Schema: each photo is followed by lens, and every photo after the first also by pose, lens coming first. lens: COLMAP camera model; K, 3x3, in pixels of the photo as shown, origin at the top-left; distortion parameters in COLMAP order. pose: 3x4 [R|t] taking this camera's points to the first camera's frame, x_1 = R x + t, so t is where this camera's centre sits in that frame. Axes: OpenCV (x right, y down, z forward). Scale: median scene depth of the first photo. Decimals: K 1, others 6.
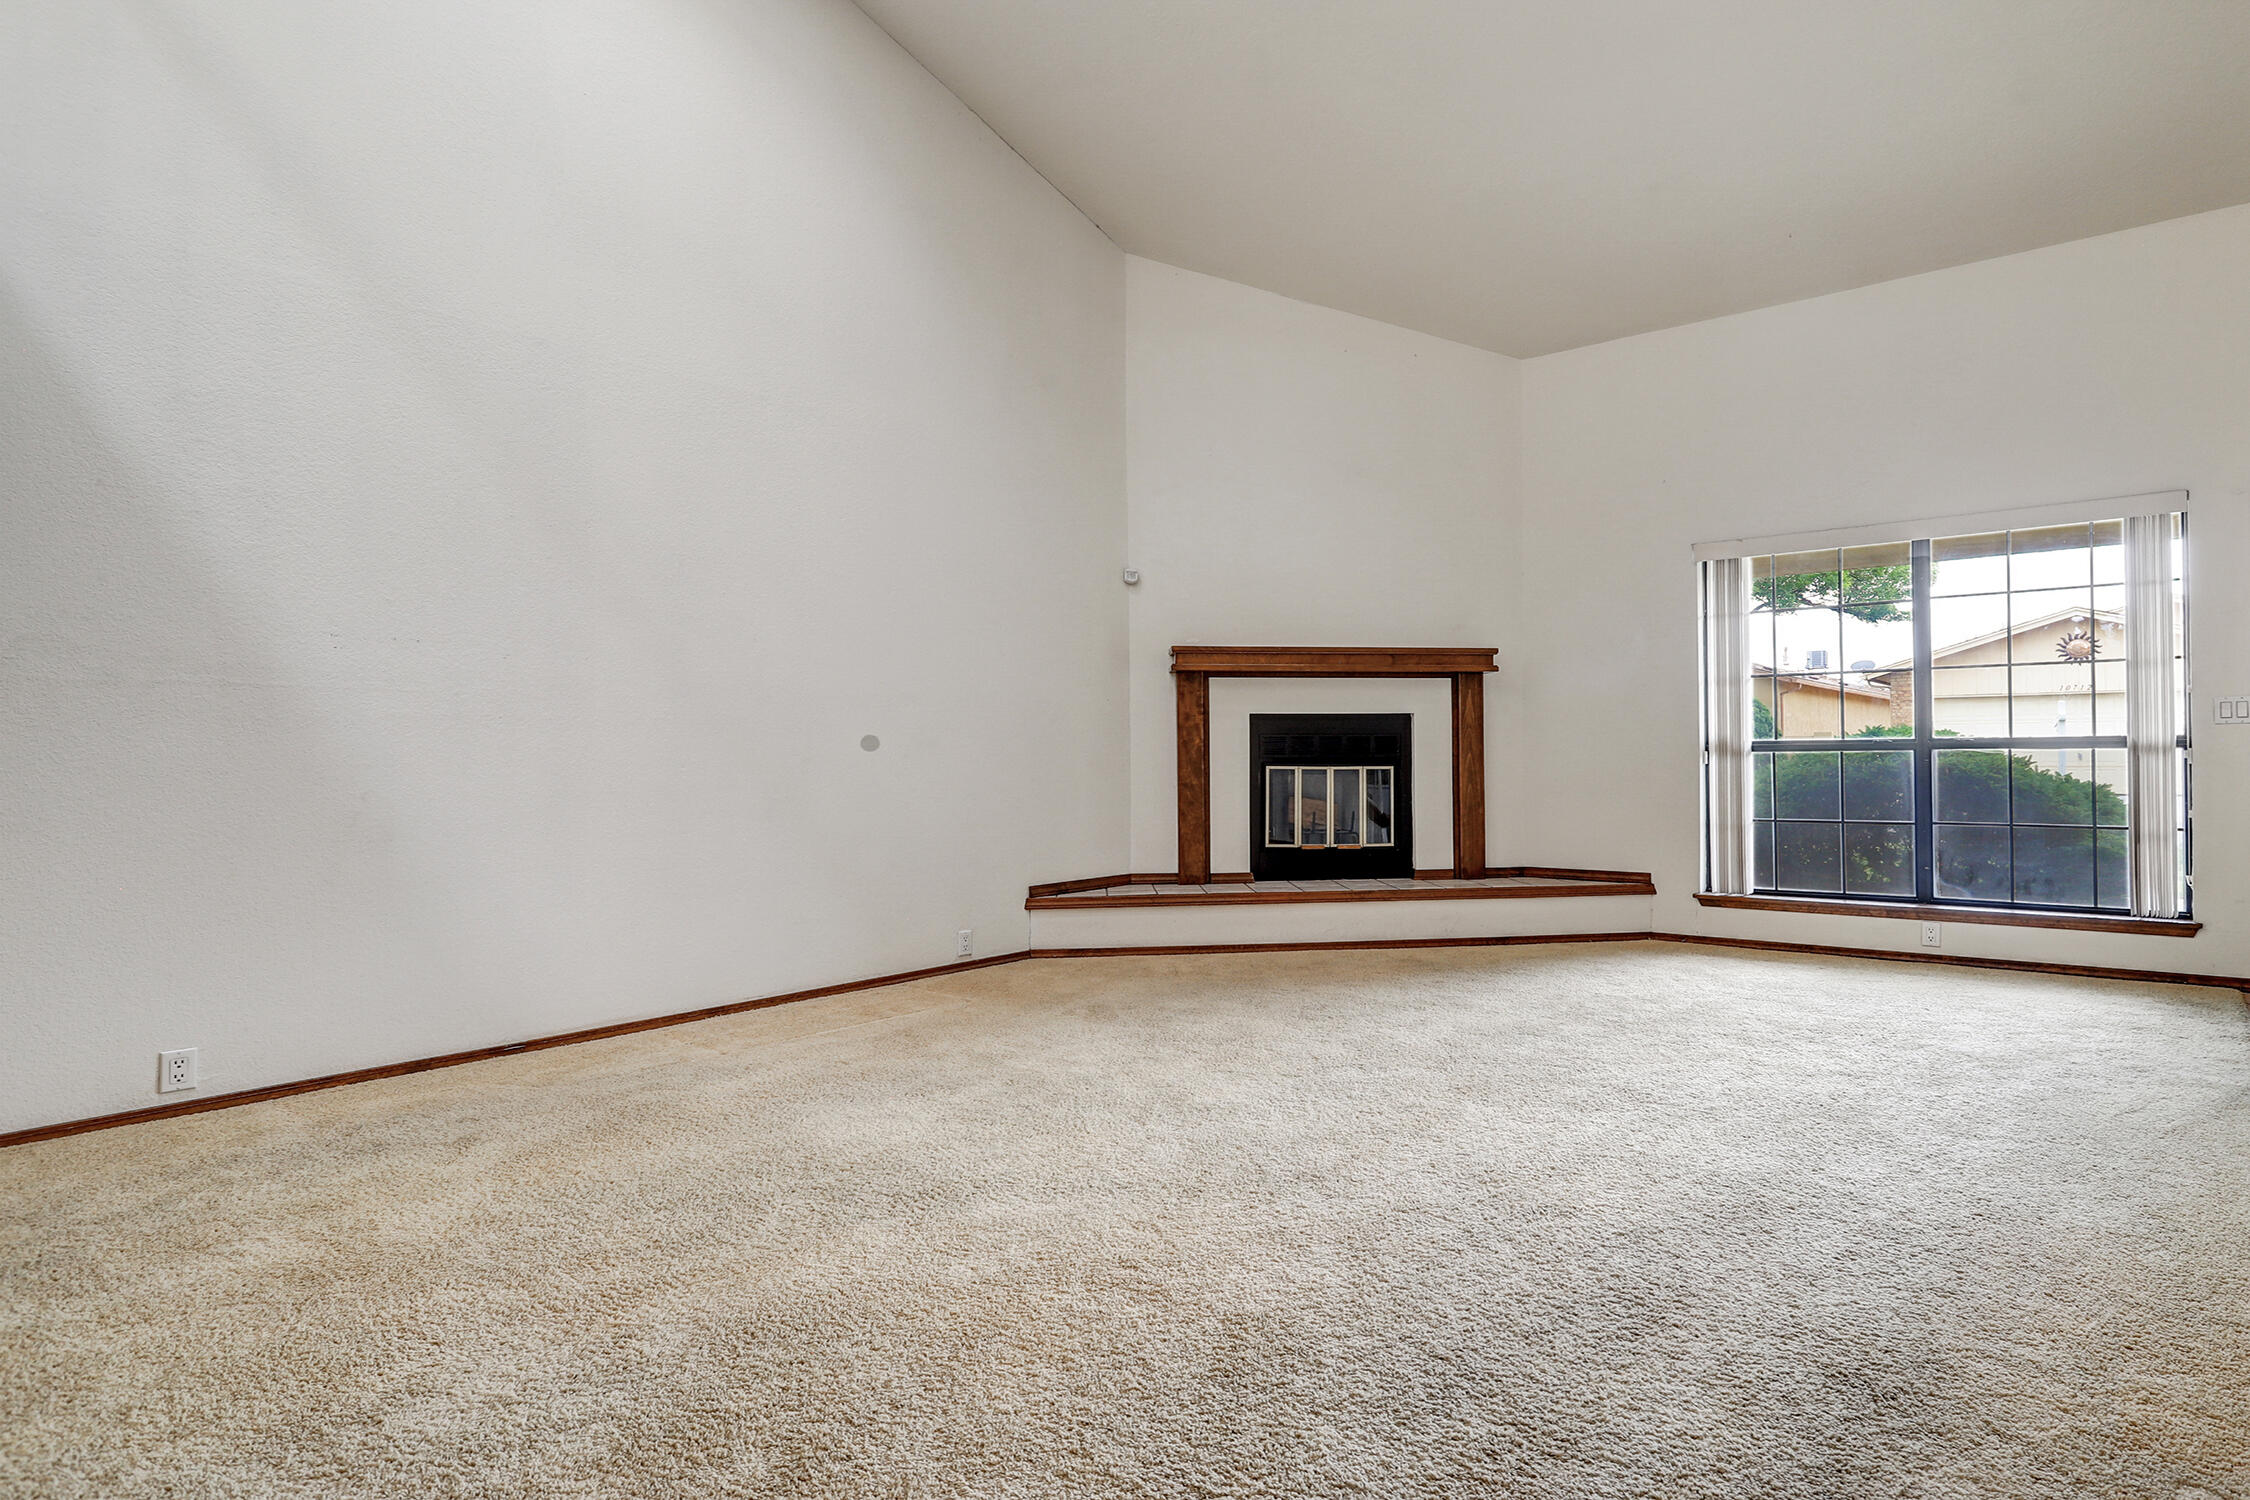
lens RADIAL K [[1091.6, 0, 1119.6], [0, 1091.6, 745.9], [0, 0, 1]] dist [-0.005426, -0.000336]
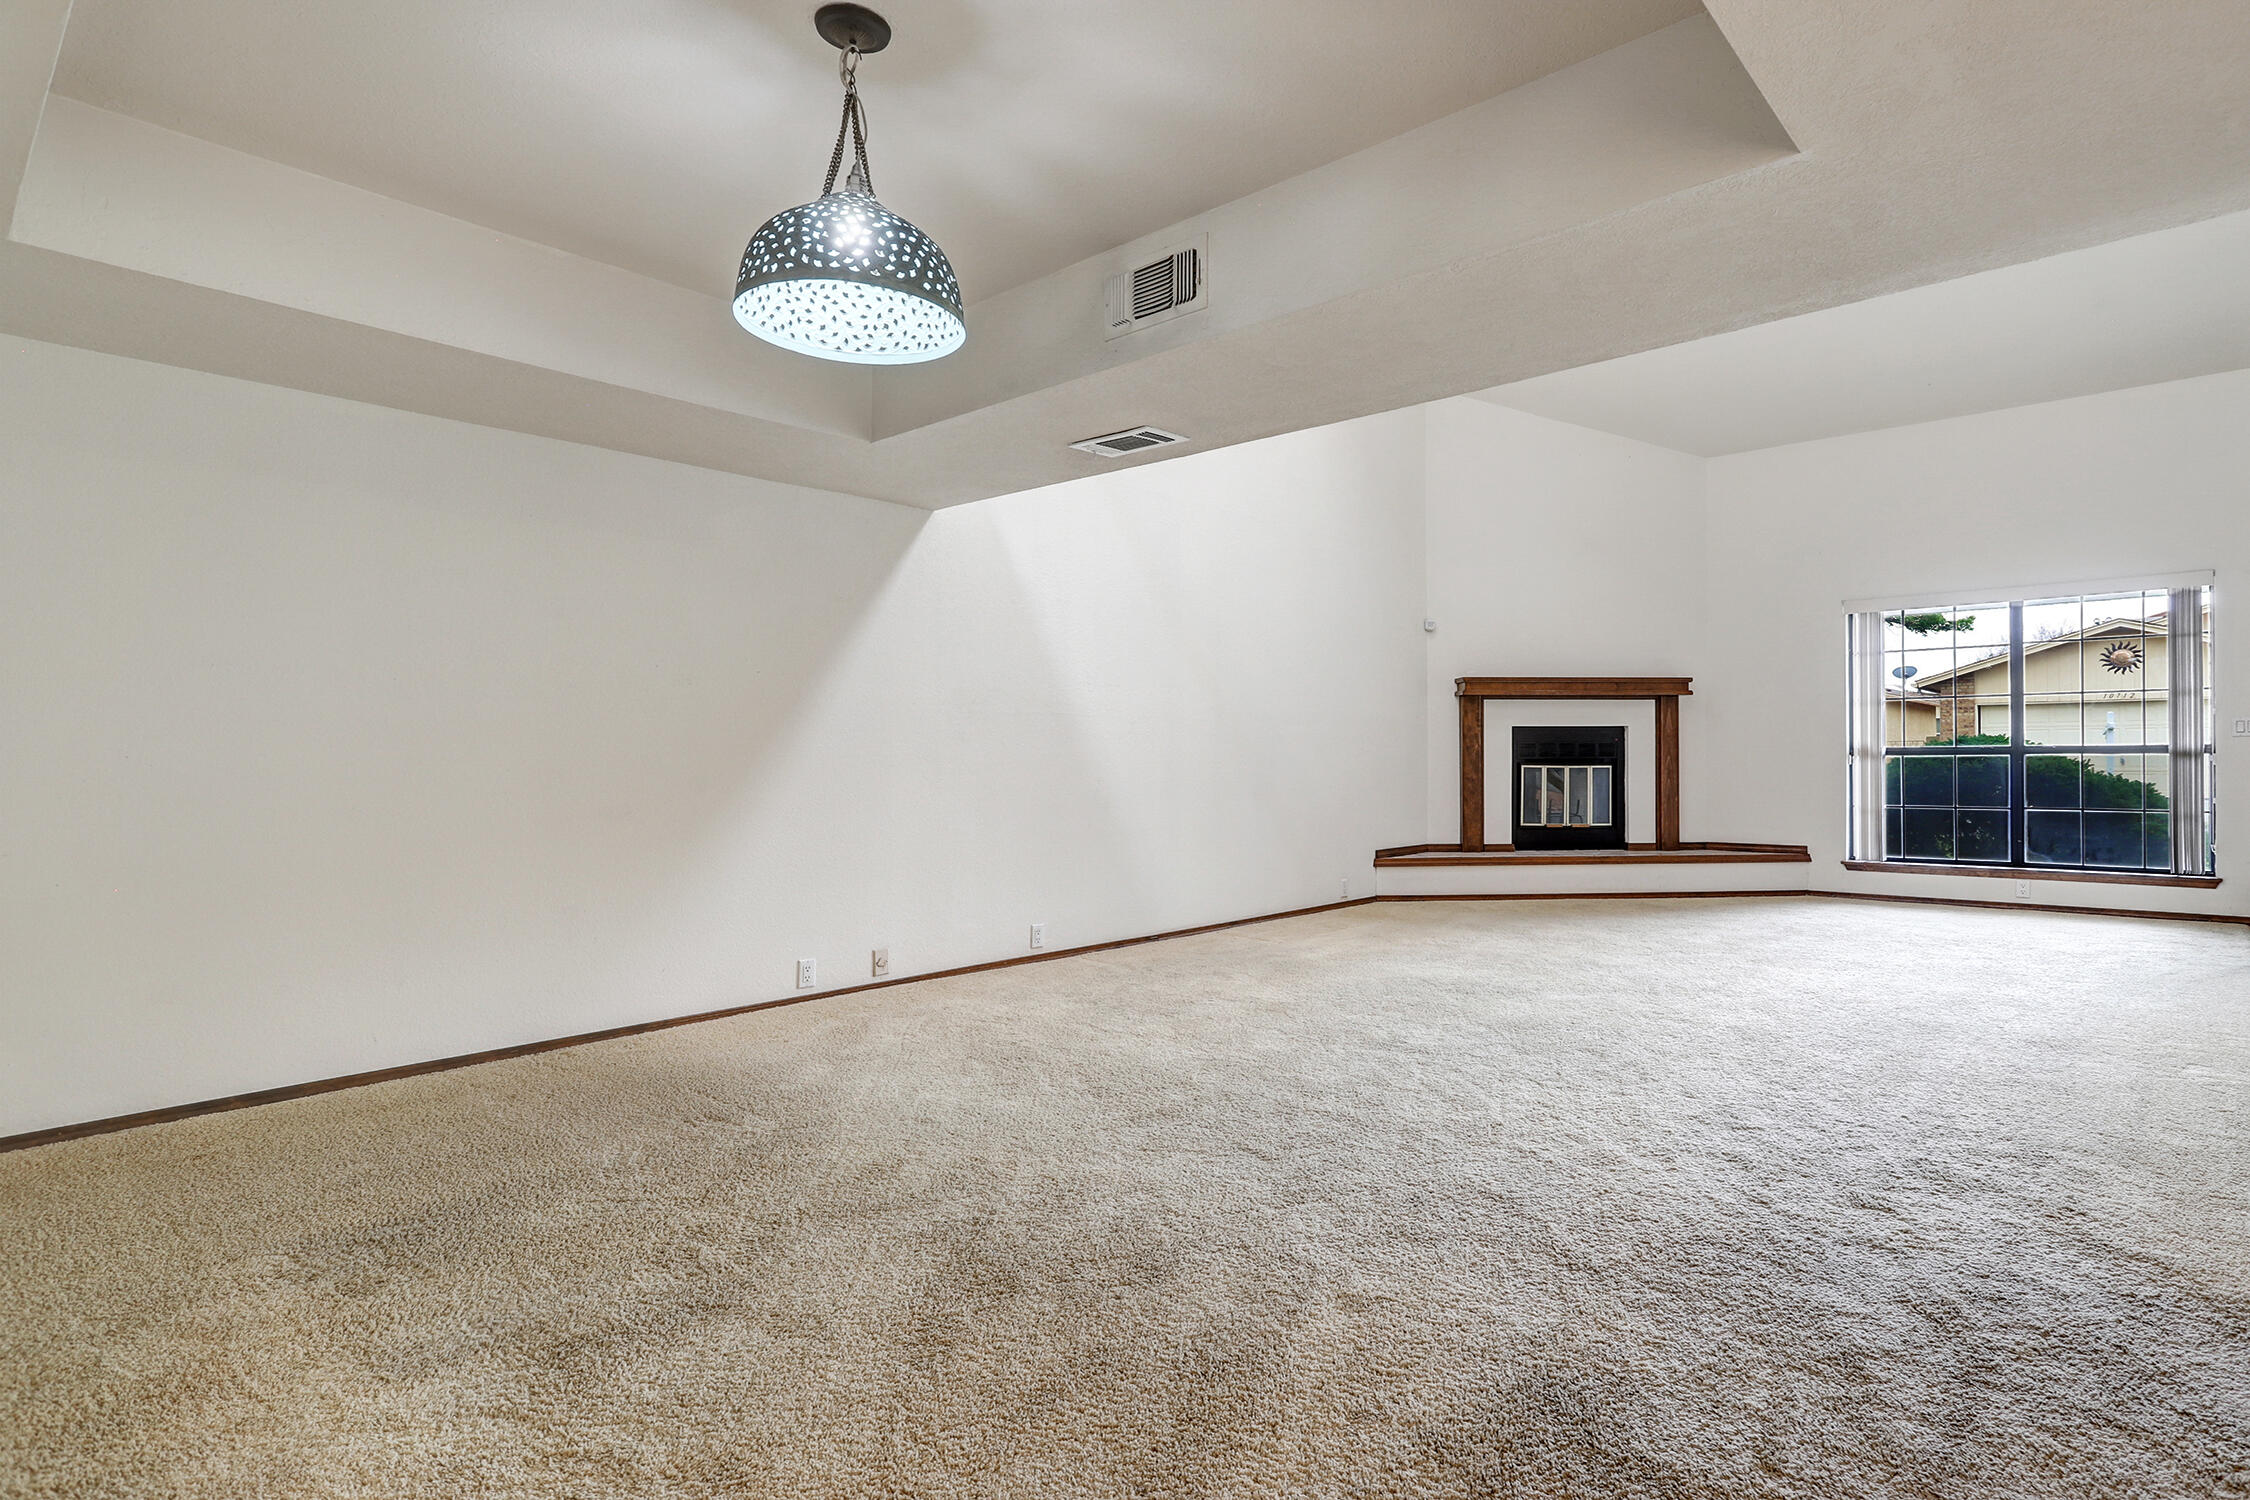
lens RADIAL K [[1091.6, 0, 1130.2], [0, 1091.6, 756.0], [0, 0, 1]] dist [-0.005426, -0.000336]
pose [[0.999876, 0.002244, -0.015590, -0.332582], [-0.002148, 0.999979, 0.006158, -0.000189], [0.015604, -0.006123, 0.999859, -0.359091]]
